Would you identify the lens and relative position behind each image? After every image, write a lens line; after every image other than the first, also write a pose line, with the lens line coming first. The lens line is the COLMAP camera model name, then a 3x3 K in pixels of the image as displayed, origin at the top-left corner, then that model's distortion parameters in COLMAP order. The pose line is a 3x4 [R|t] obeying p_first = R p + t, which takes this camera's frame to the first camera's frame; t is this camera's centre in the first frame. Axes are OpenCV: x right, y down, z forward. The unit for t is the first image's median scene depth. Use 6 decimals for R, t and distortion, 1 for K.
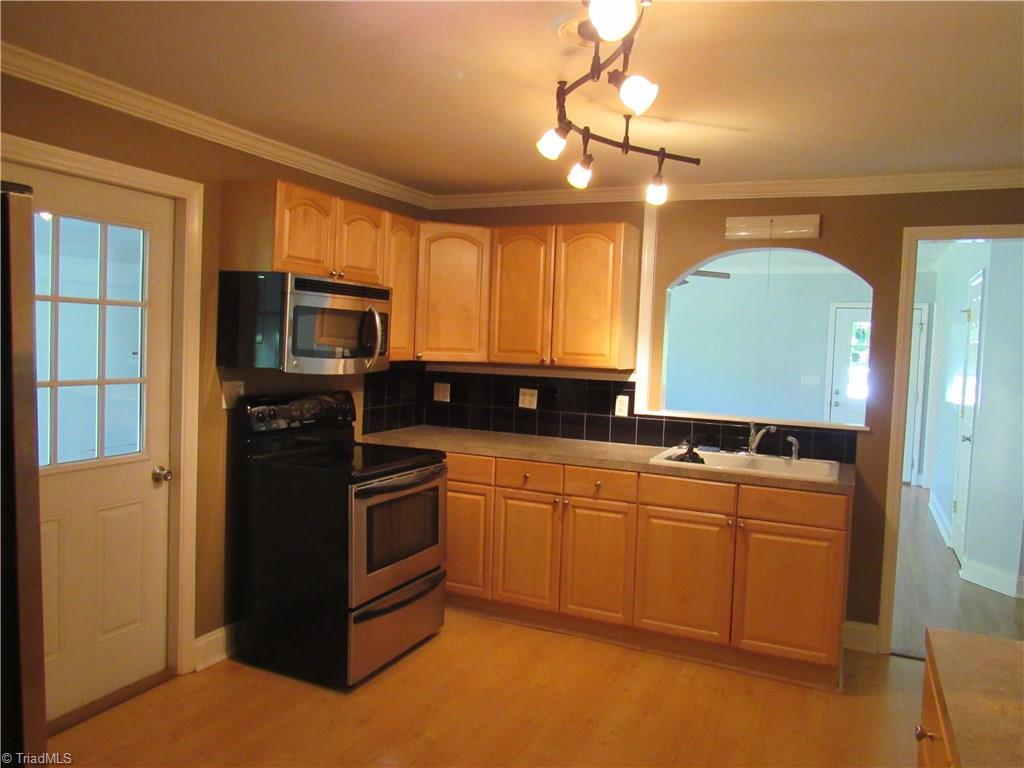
lens RADIAL K [[734.3, 0, 510.7], [0, 734.3, 383.7], [0, 0, 1]] dist [-0.031645, 0.012834]
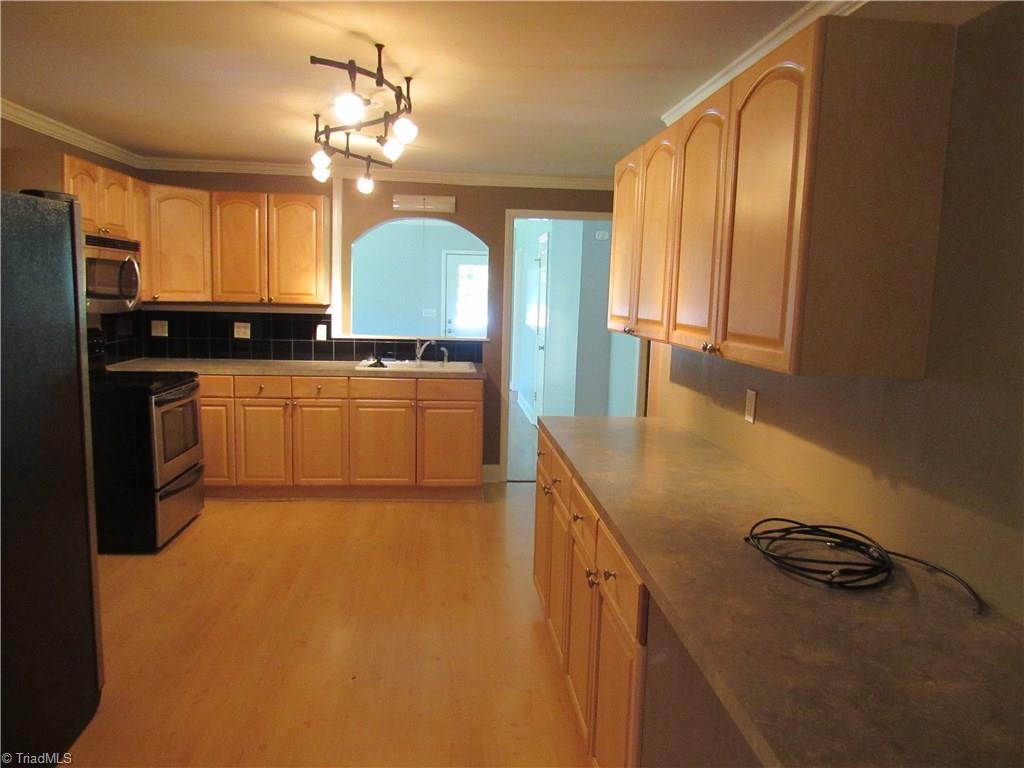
lens RADIAL K [[734.3, 0, 512.2], [0, 734.3, 385.8], [0, 0, 1]] dist [-0.031645, 0.012834]
pose [[0.861375, -0.074754, 0.502438, -0.254718], [0.031222, 0.995034, 0.094516, 0.012997], [-0.507008, -0.065727, 0.859431, -0.365658]]
